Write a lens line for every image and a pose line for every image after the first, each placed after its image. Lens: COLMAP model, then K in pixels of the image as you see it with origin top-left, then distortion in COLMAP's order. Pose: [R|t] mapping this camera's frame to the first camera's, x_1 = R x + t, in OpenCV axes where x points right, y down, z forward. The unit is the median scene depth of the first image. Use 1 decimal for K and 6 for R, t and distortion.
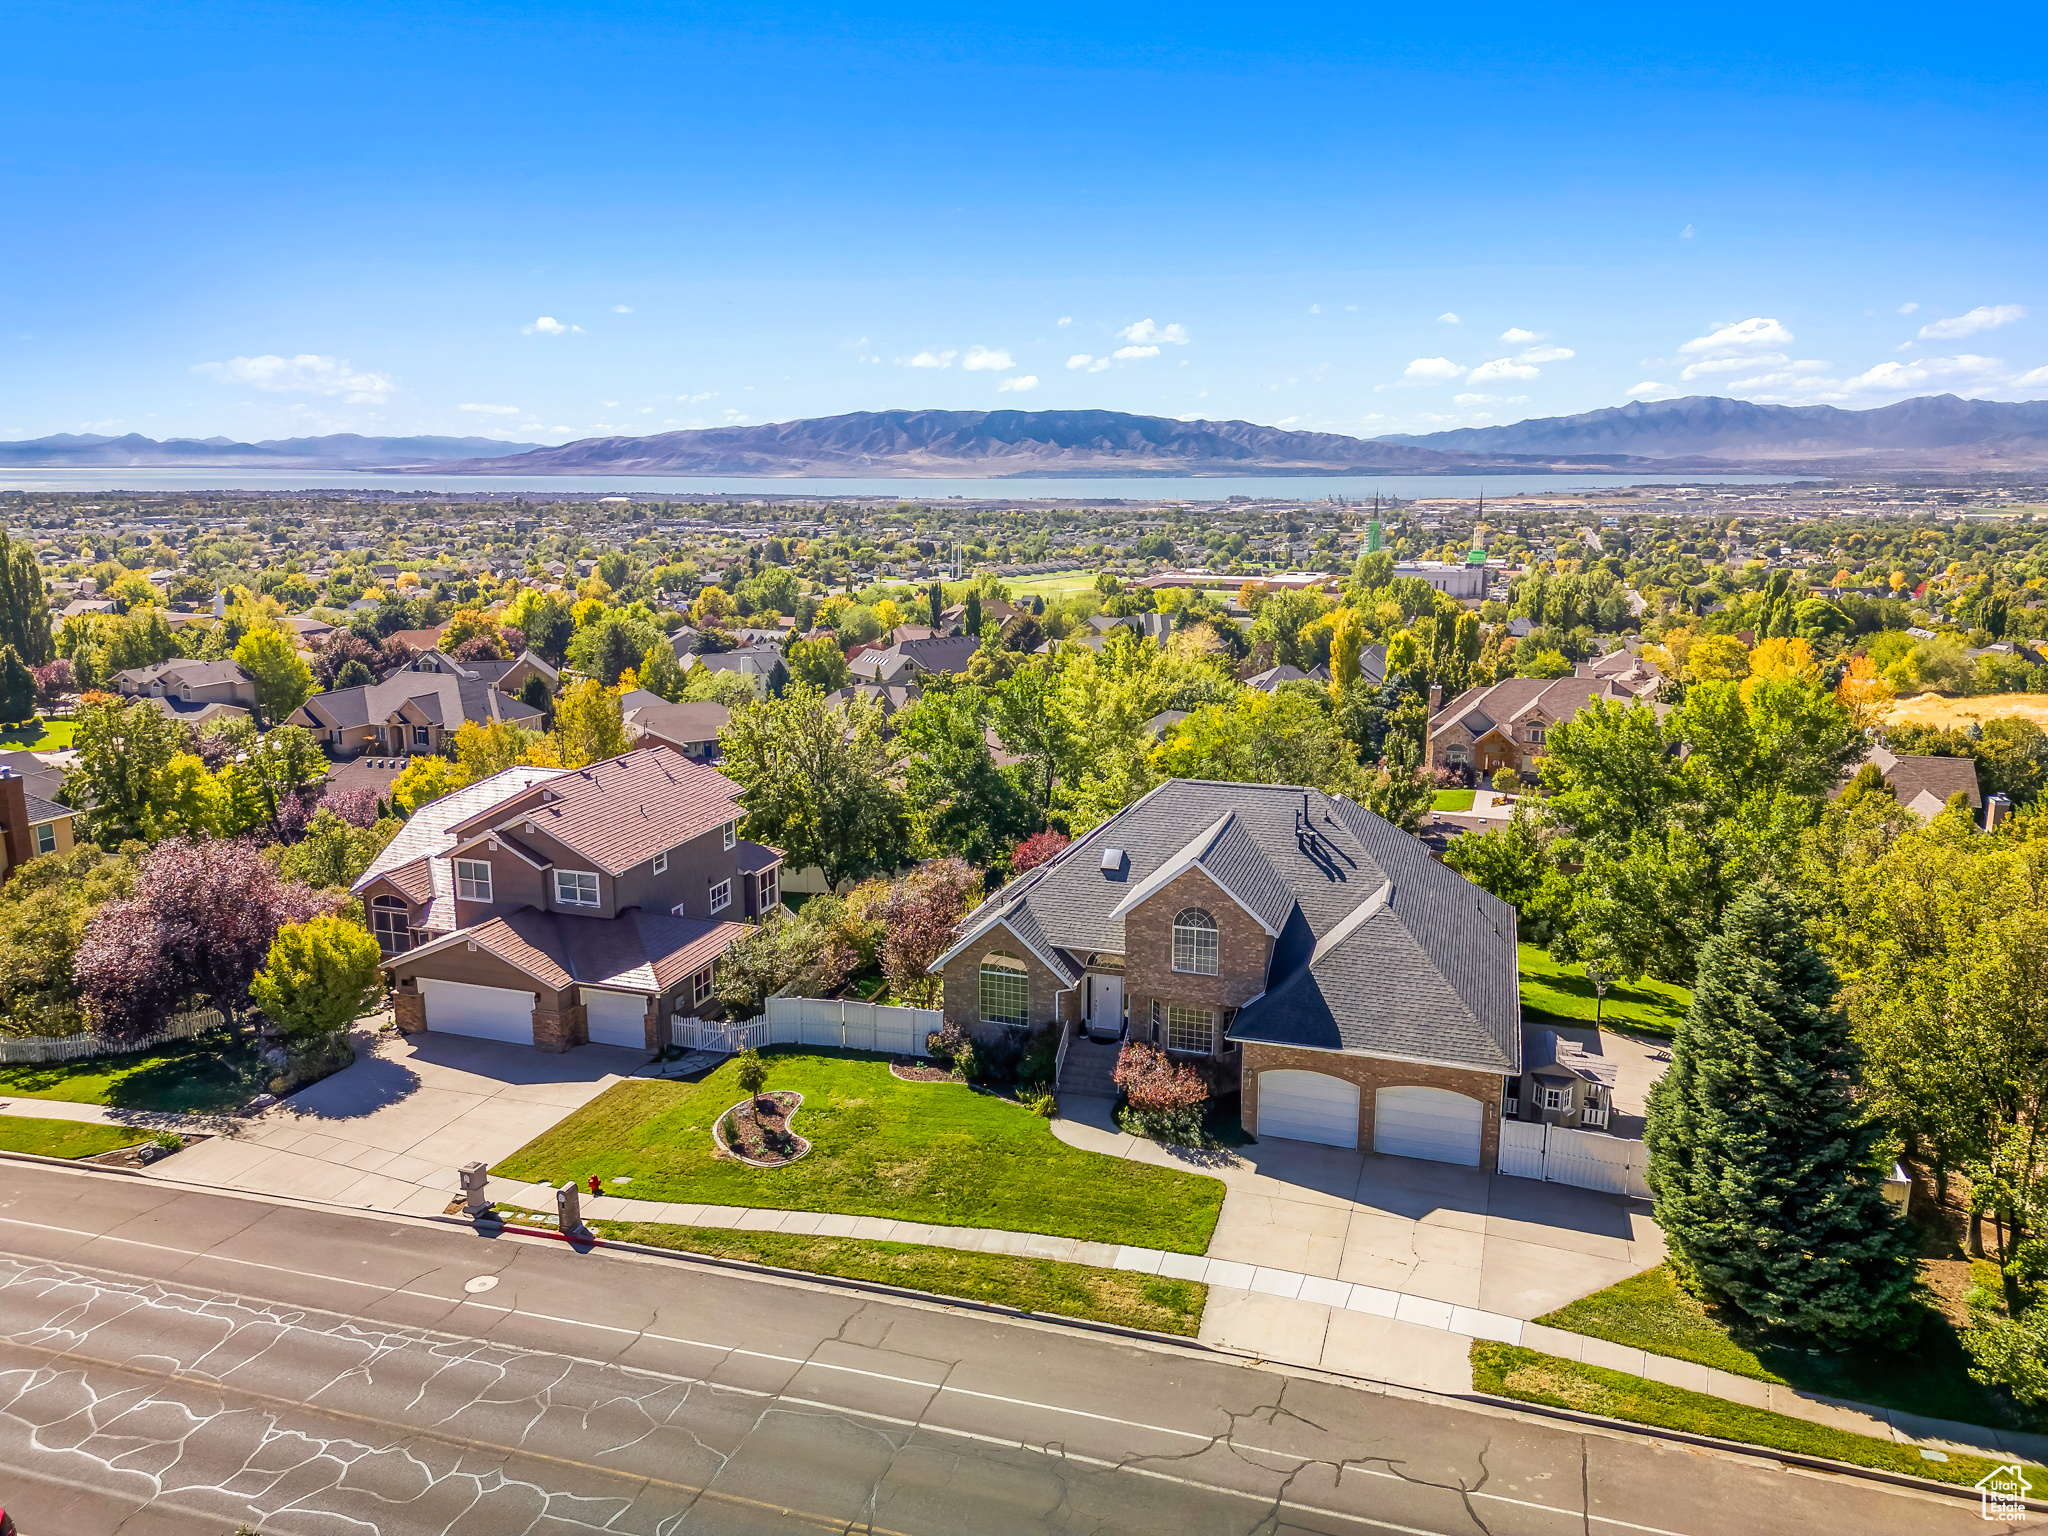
lens RADIAL K [[1436.5, 0, 1011.6], [0, 1436.5, 739.5], [0, 0, 1]] dist [0.024633, -0.005916]
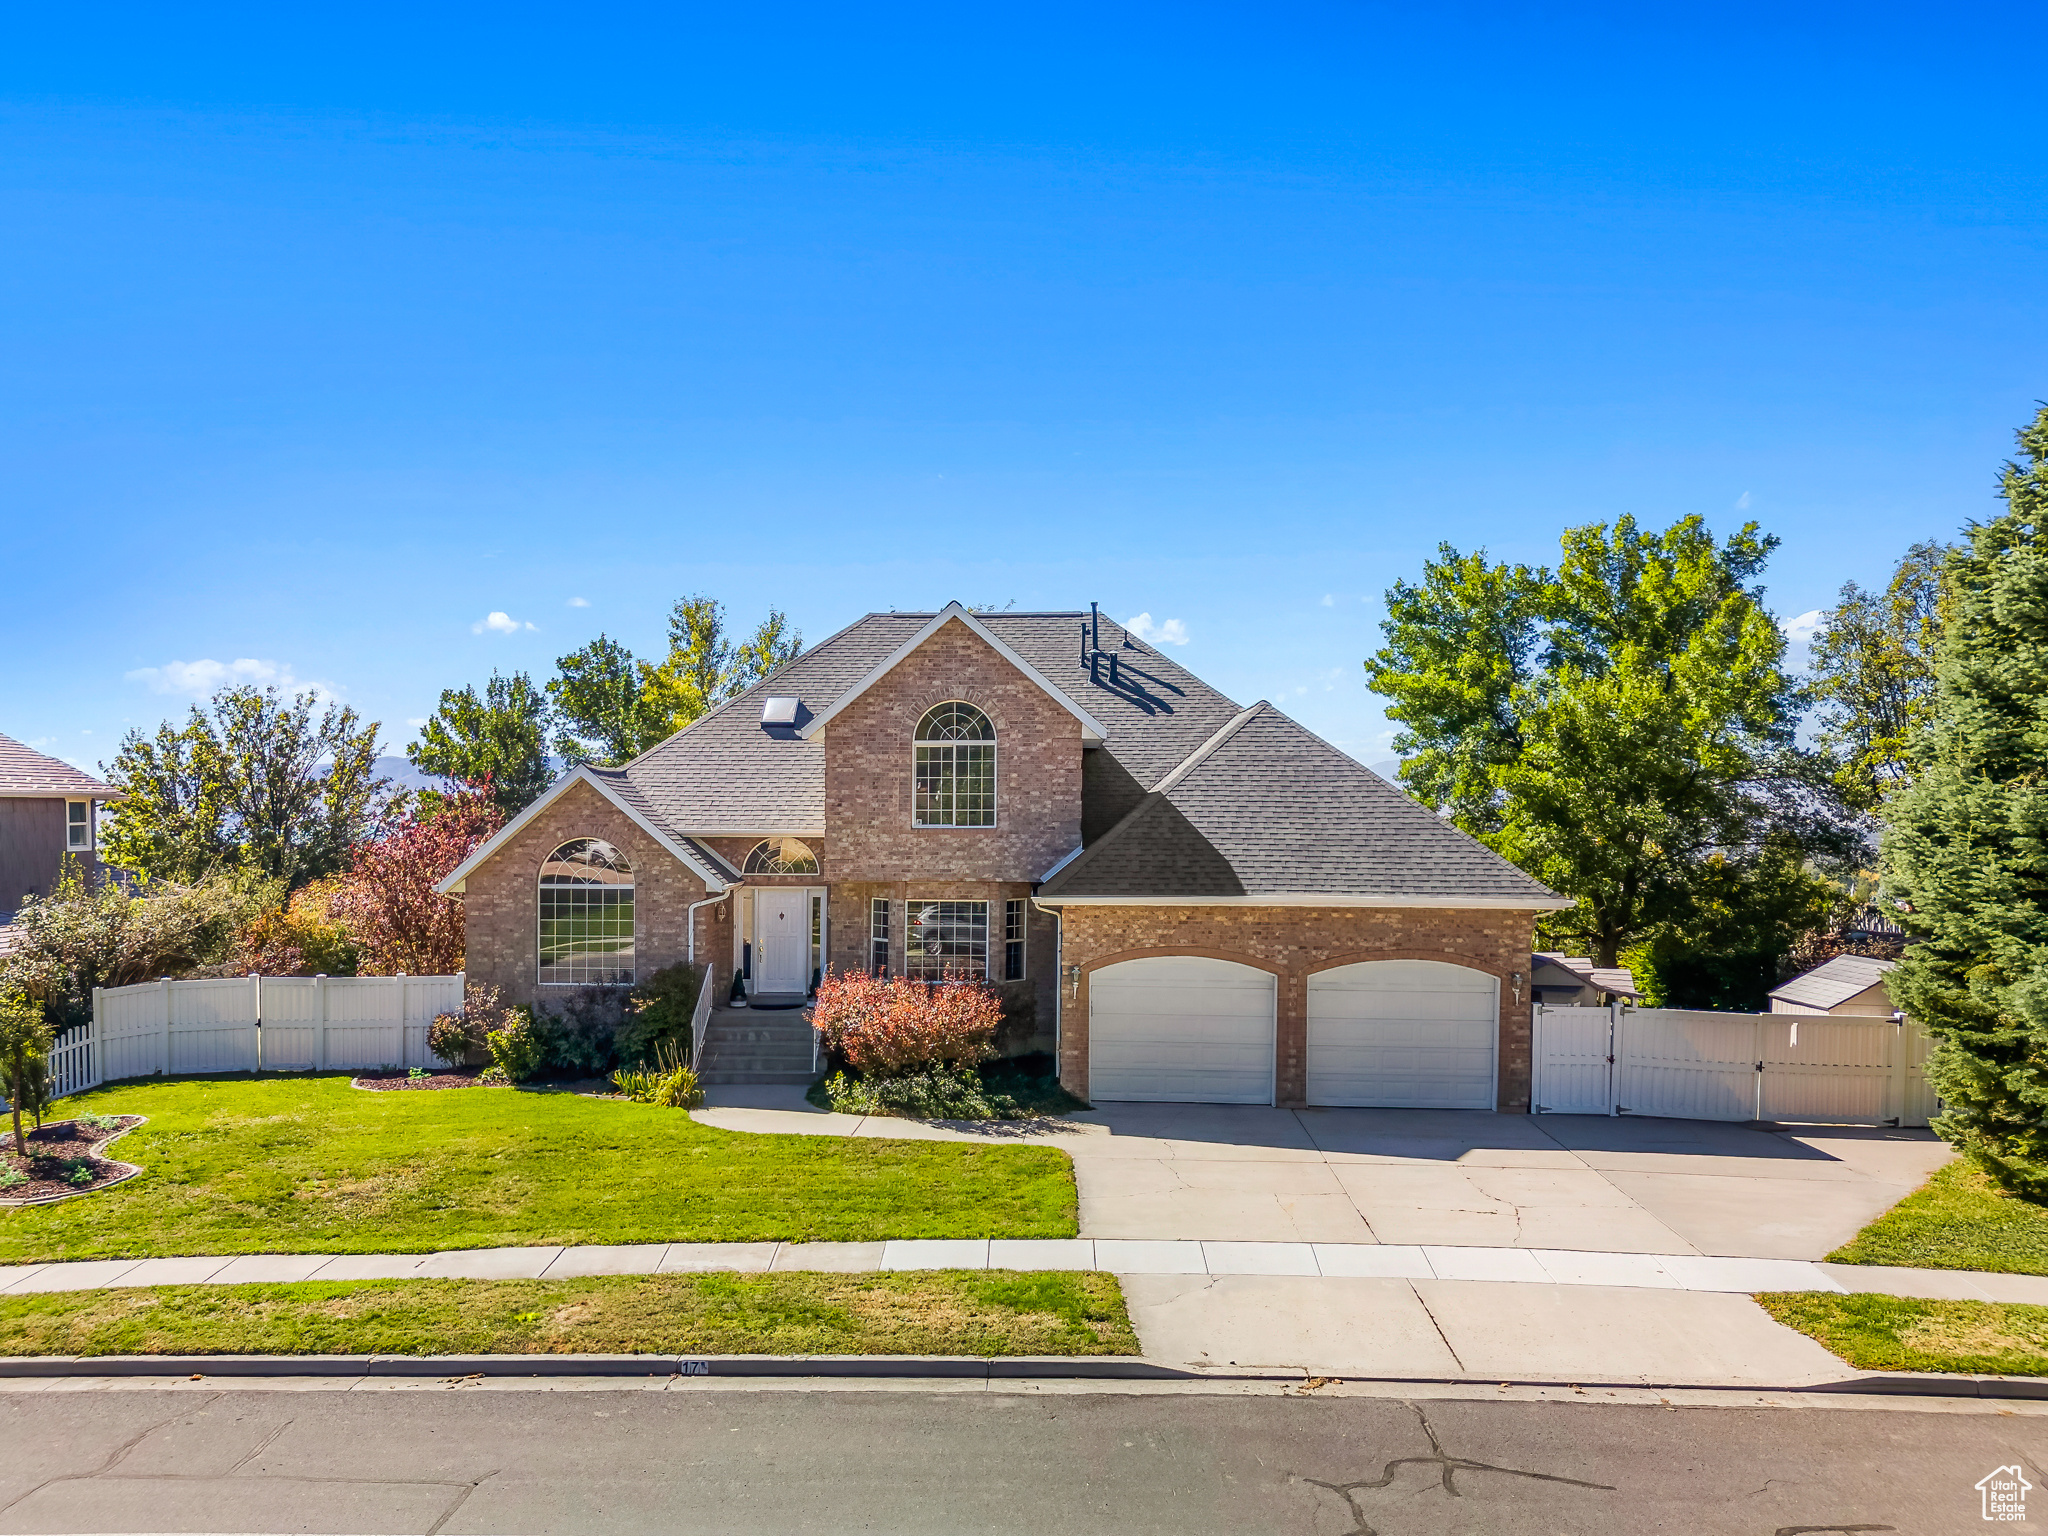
lens RADIAL K [[1473.1, 0, 956.9], [0, 1473.1, 848.7], [0, 0, 1]] dist [0.031632, -0.008436]
pose [[0.965932, -0.001614, 0.258790, -0.016595], [0.044602, 0.986056, -0.160327, 0.280255], [-0.254922, 0.166408, 0.952535, 0.503096]]
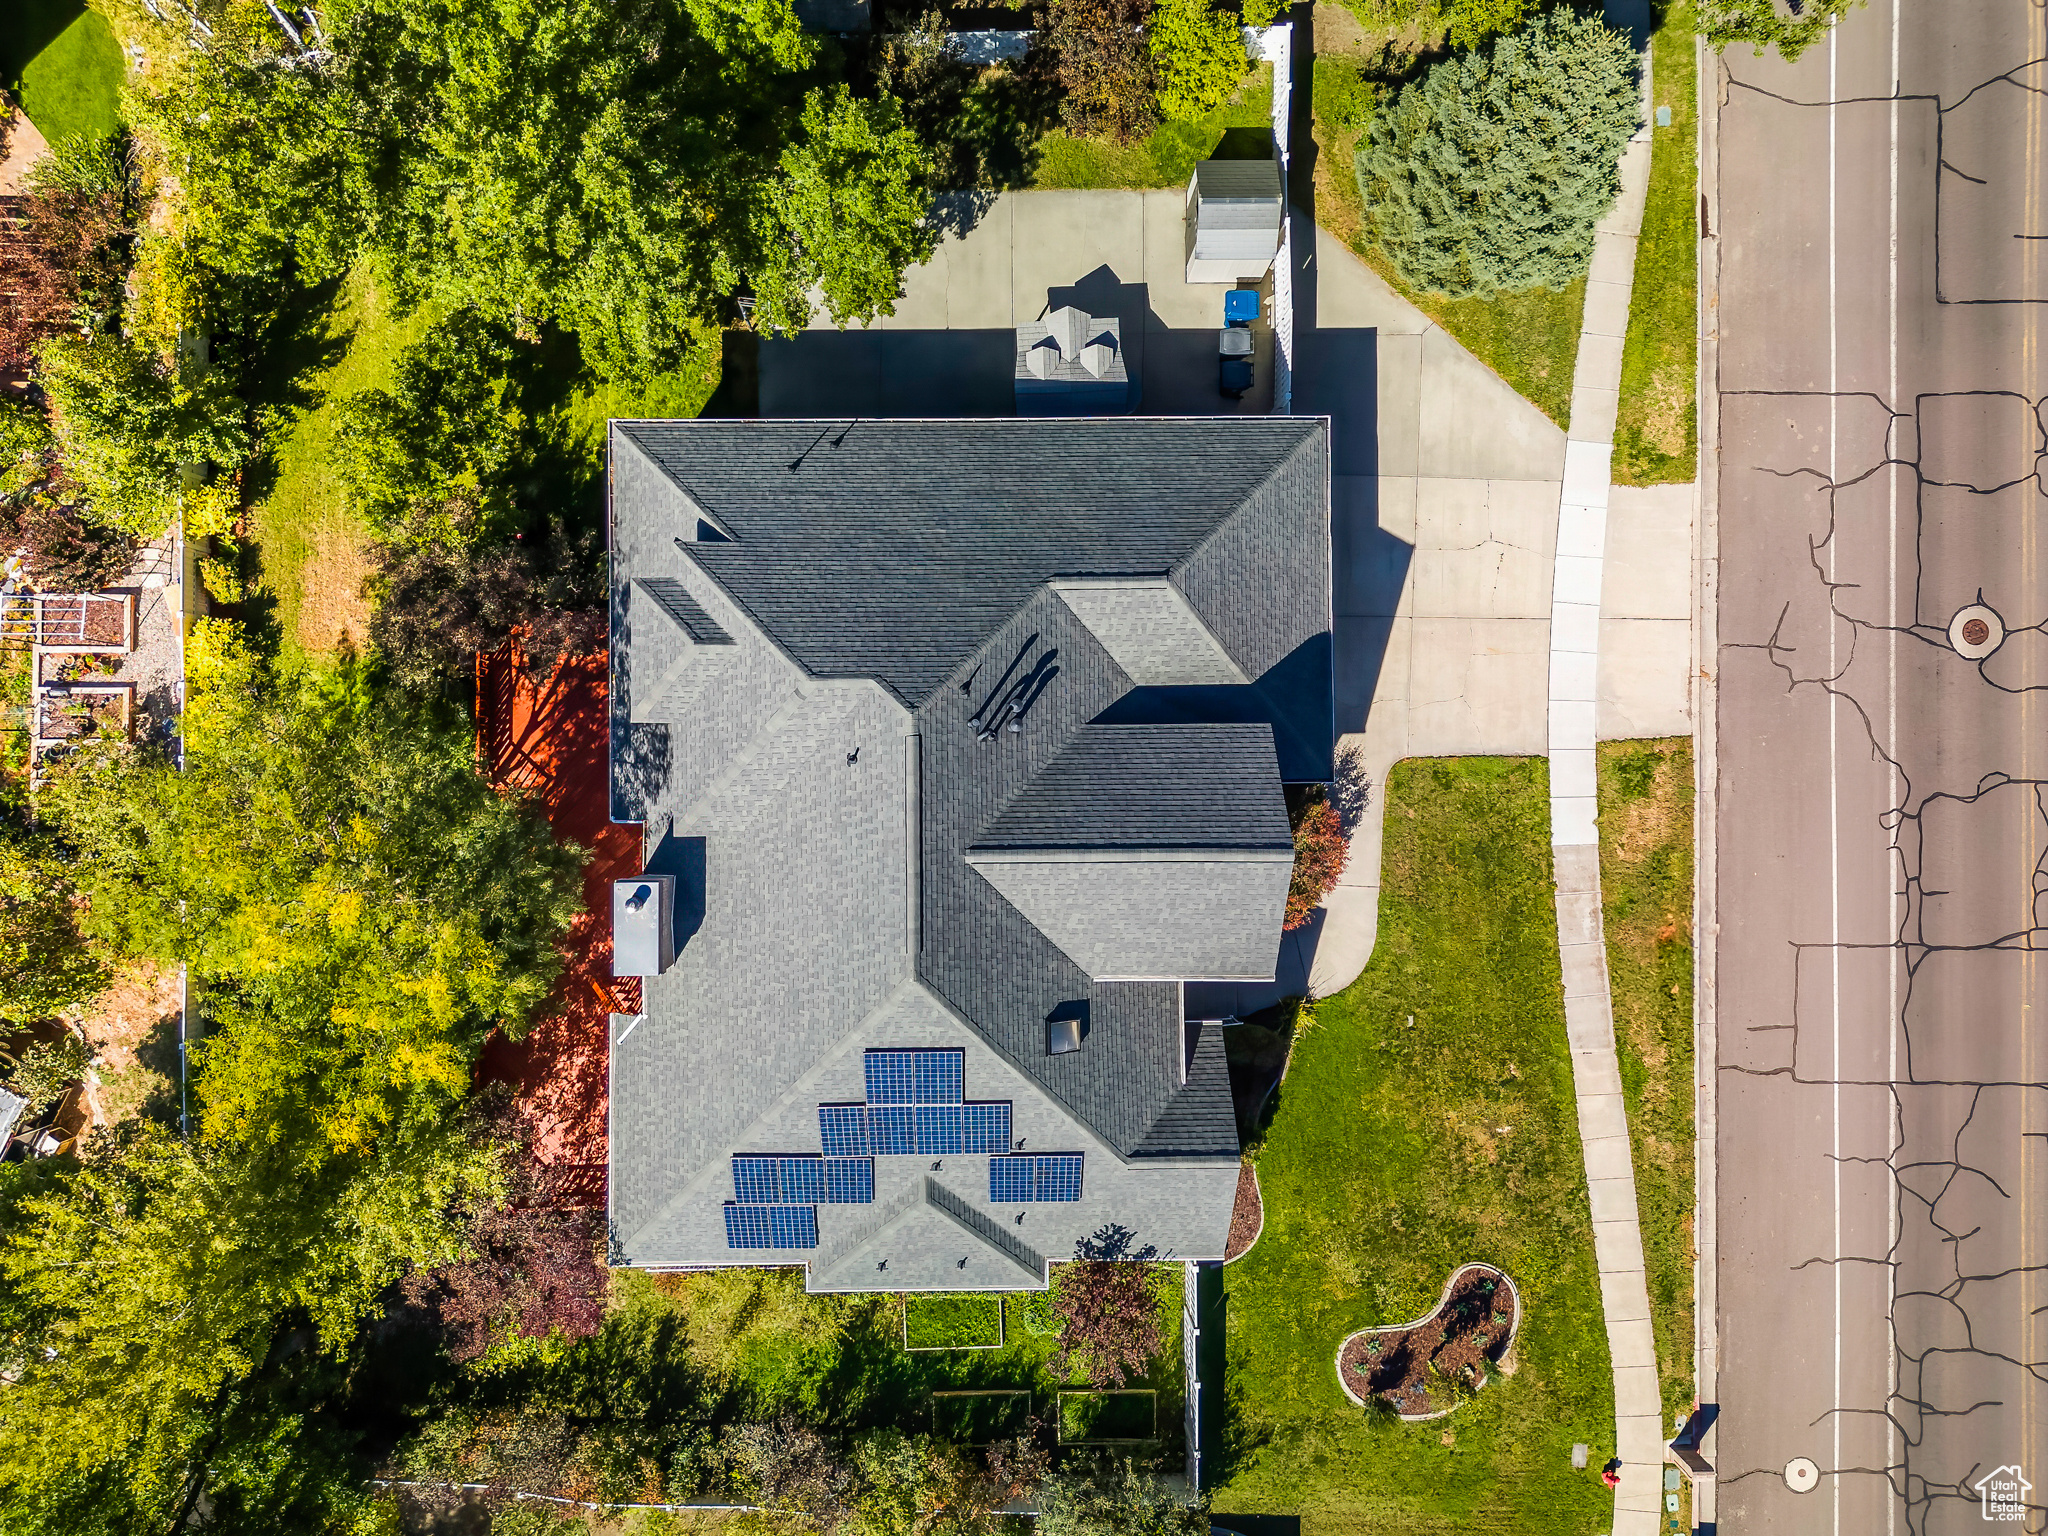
lens RADIAL K [[1436.5, 0, 1011.6], [0, 1436.5, 739.5], [0, 0, 1]] dist [0.024633, -0.005916]
pose [[-0.319817, -0.947352, 0.015515, 0.216782], [0.175050, -0.042986, 0.983621, -0.565040], [-0.931169, 0.317294, 0.179582, 1.035382]]
